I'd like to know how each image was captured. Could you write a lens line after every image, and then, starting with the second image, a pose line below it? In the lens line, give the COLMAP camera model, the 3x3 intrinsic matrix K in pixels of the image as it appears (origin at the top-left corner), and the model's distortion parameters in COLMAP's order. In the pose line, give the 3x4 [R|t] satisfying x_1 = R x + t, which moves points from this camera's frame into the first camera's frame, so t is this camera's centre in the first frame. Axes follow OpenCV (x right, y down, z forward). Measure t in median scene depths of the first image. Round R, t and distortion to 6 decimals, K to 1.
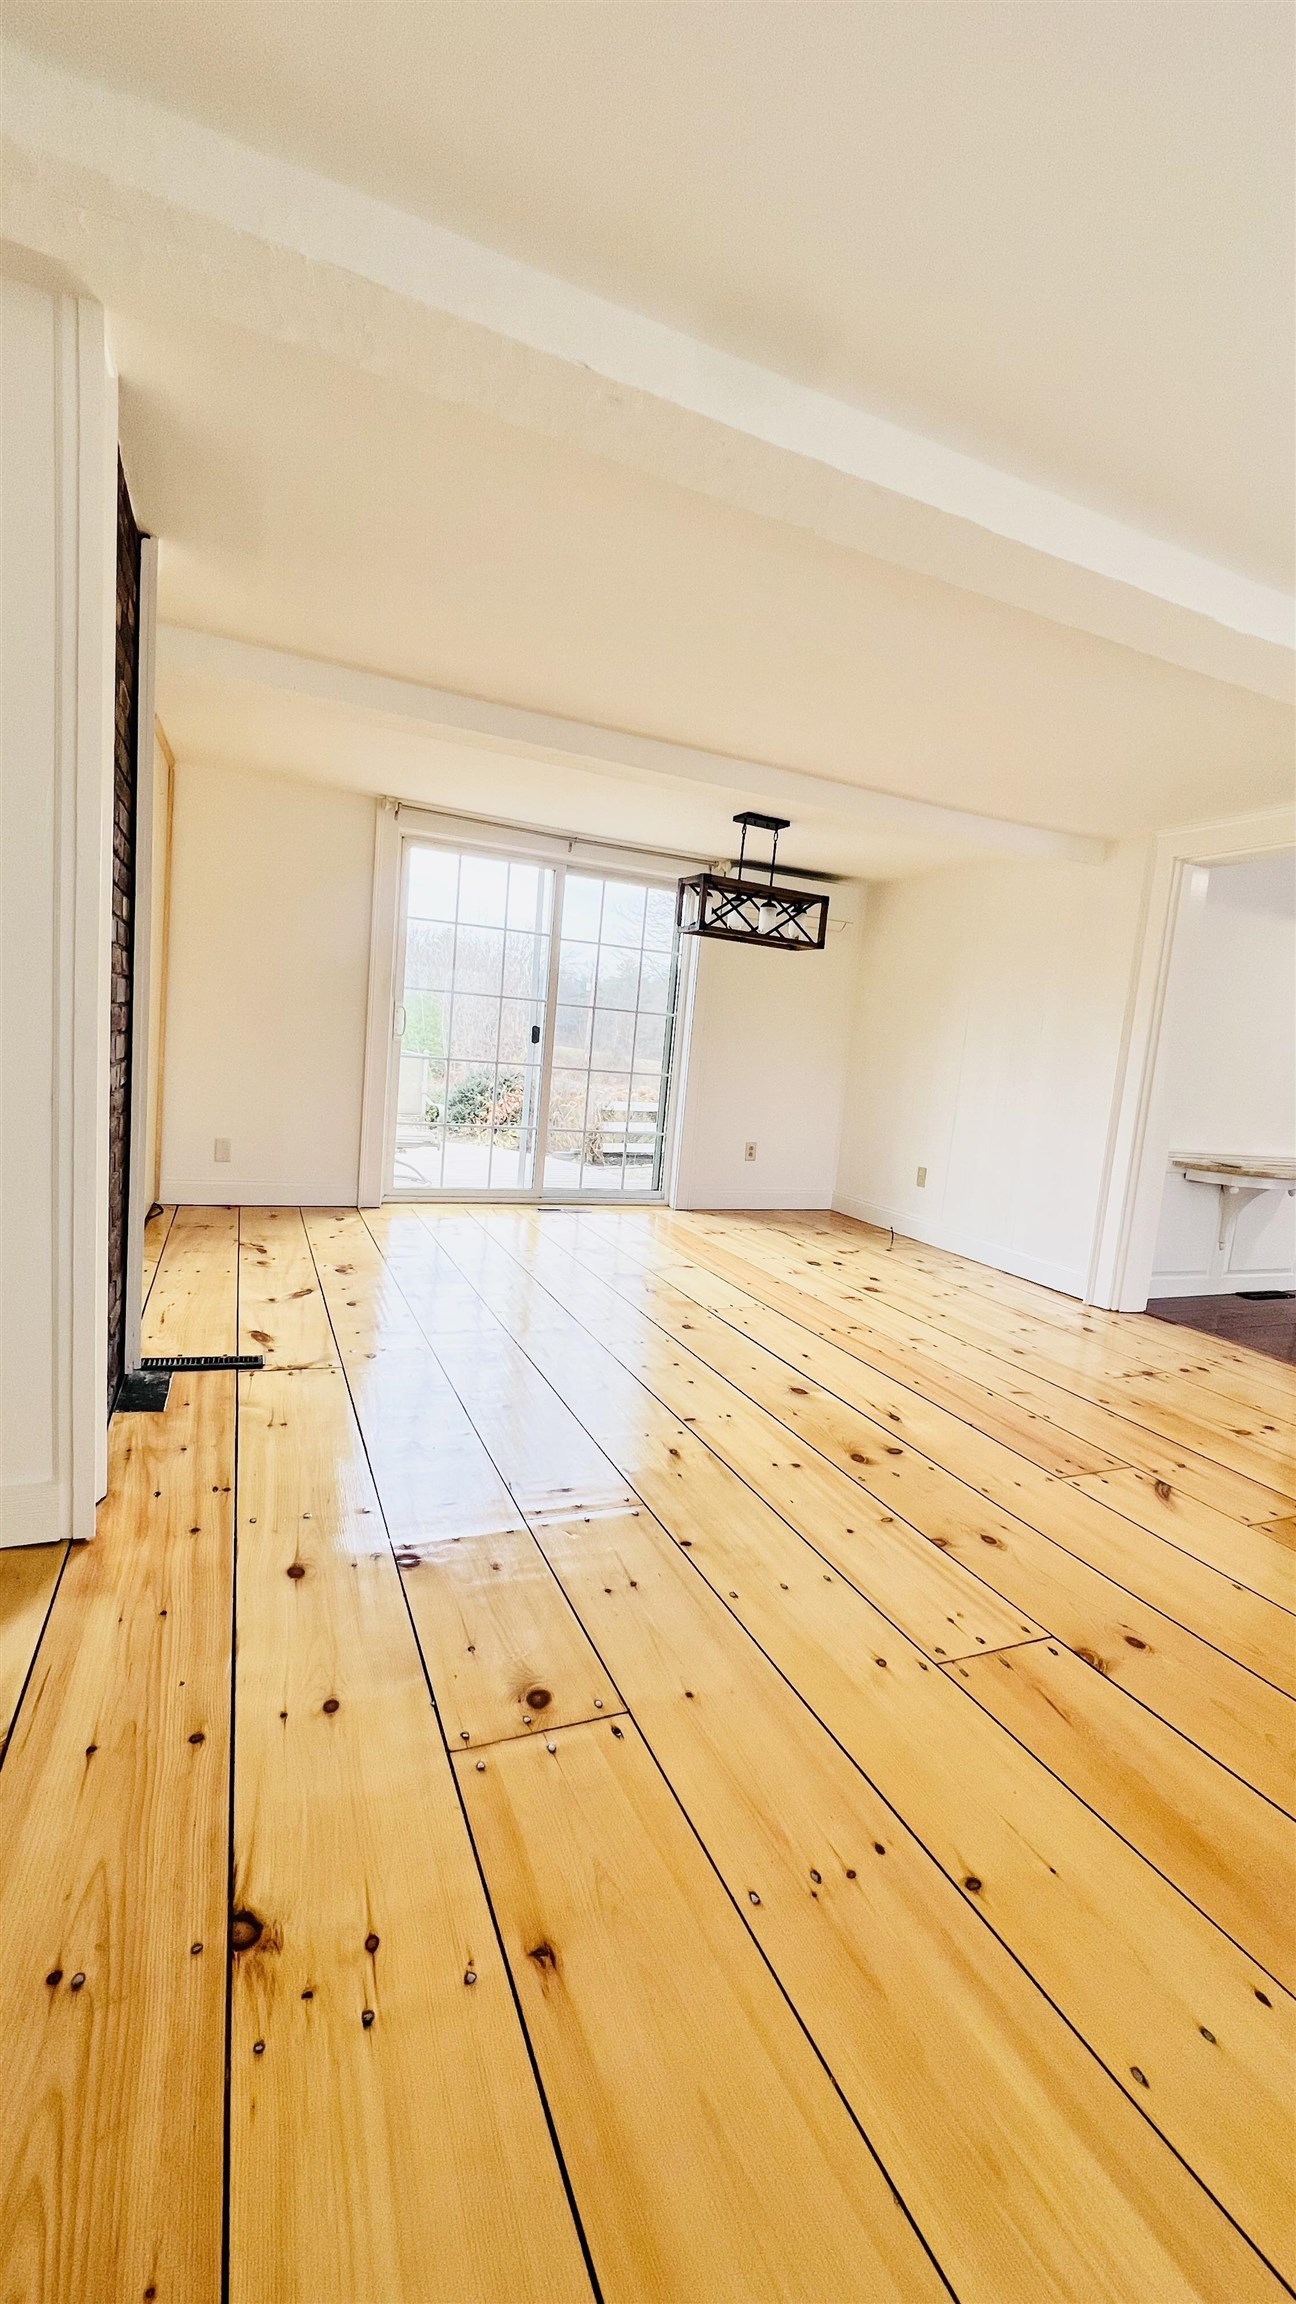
lens RADIAL K [[923.2, 0, 648.0], [0, 923.2, 1152.0], [0, 0, 1]] dist [-0.000561, 0.000311]
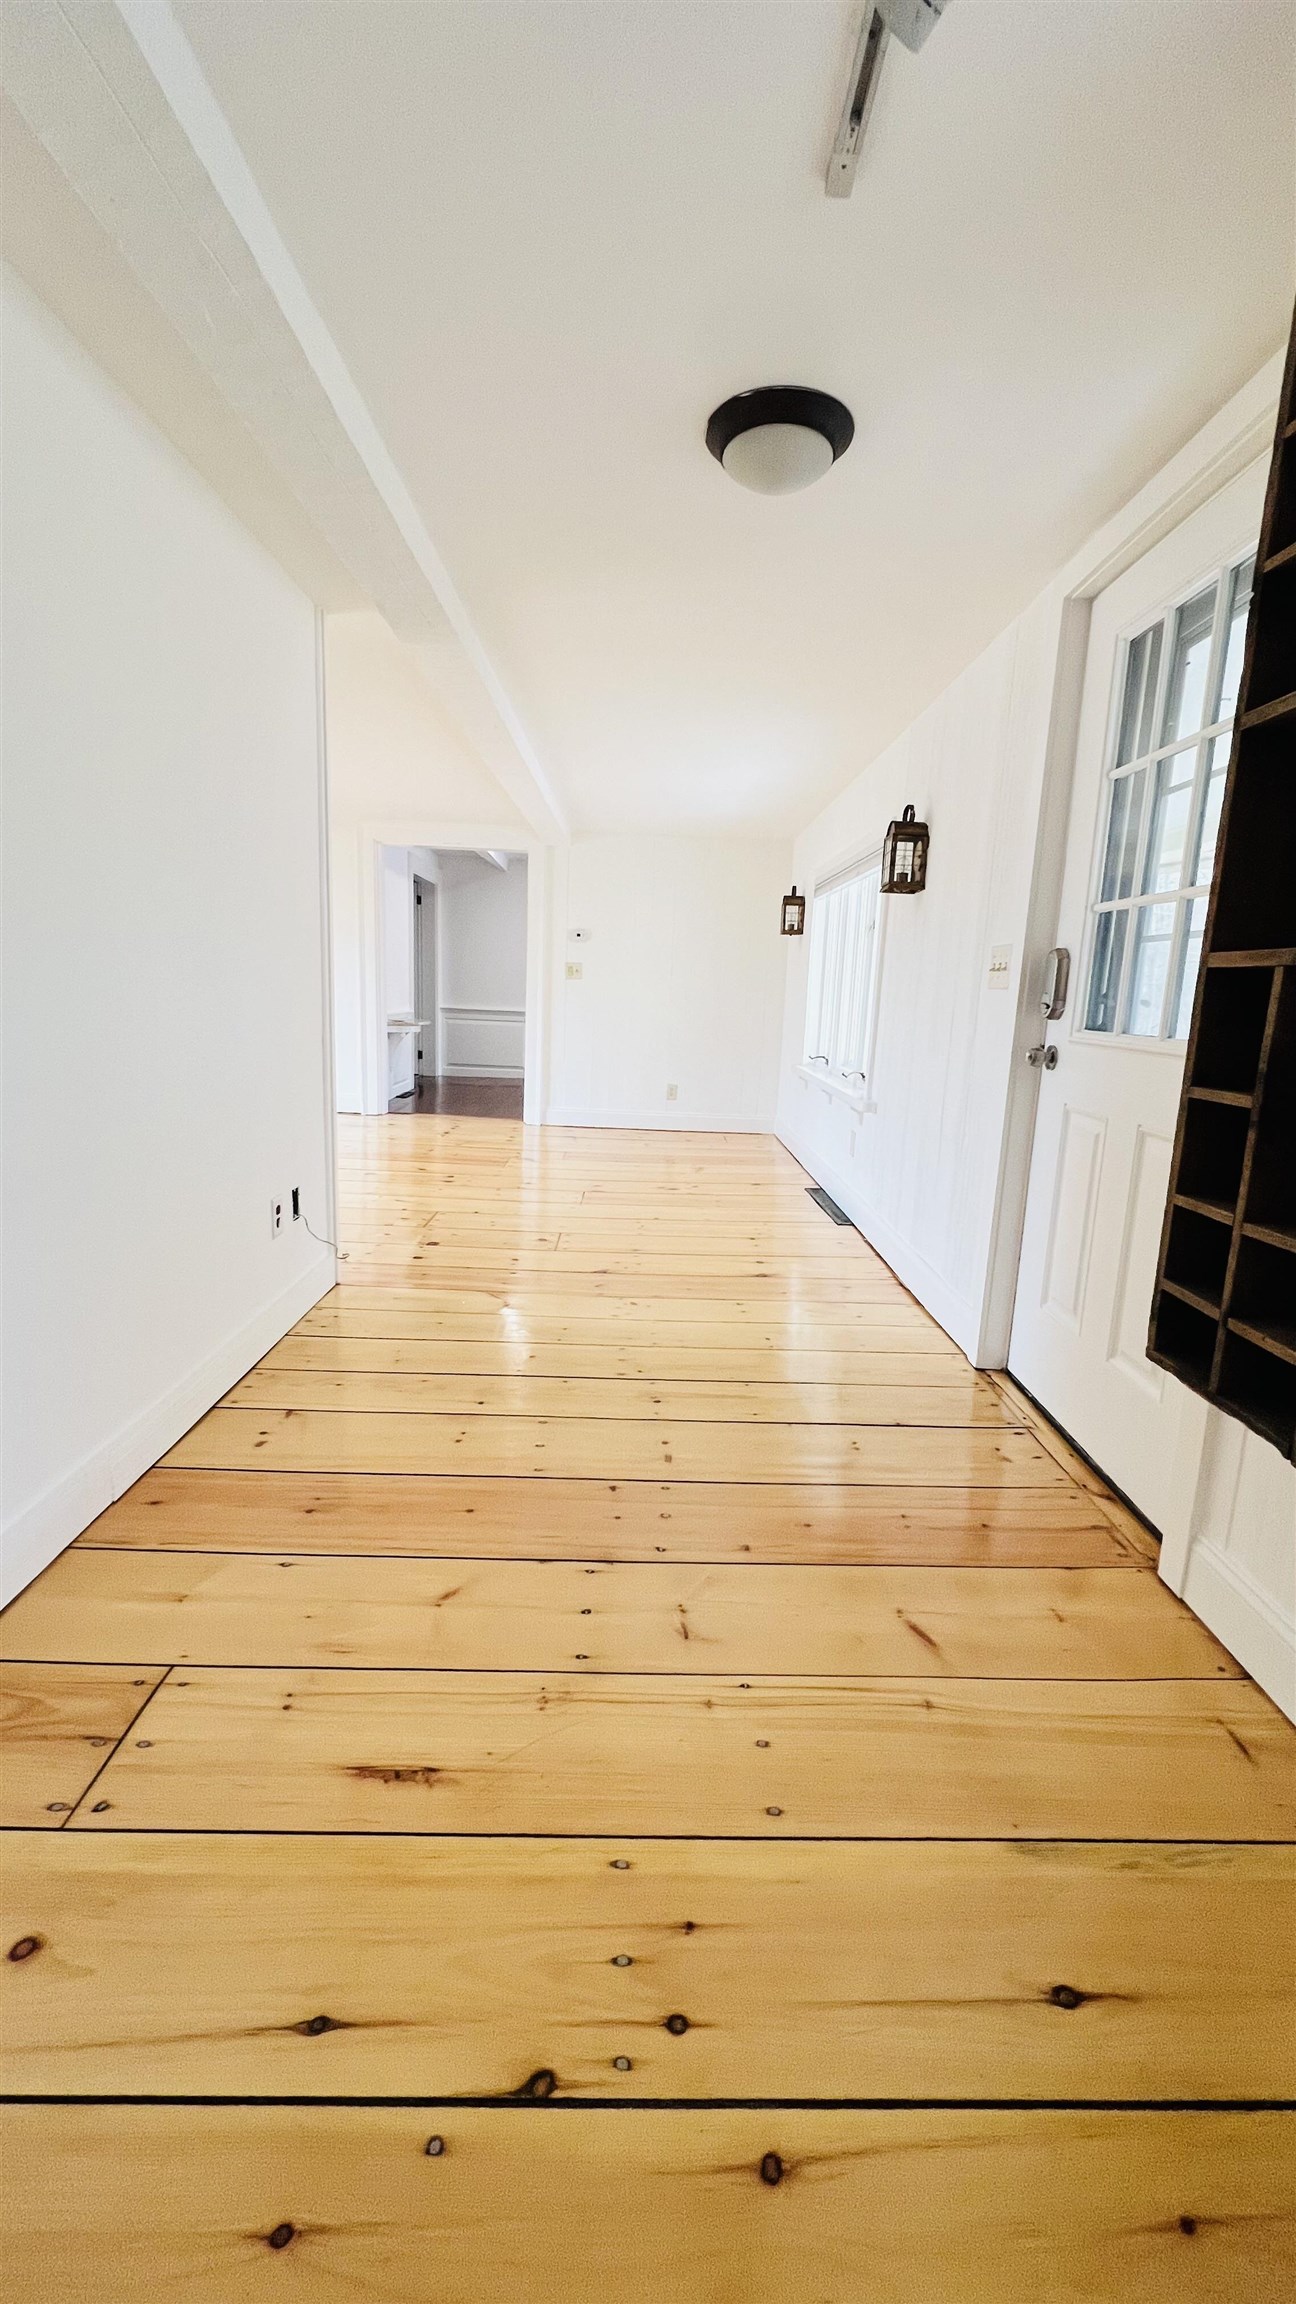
lens RADIAL K [[923.2, 0, 648.0], [0, 923.2, 1152.0], [0, 0, 1]] dist [-0.000561, 0.000311]
pose [[0.395809, -0.231517, 0.888670, -1.111970], [0.099747, 0.972813, 0.209011, -0.088011], [-0.912900, 0.005913, 0.408141, -0.178805]]
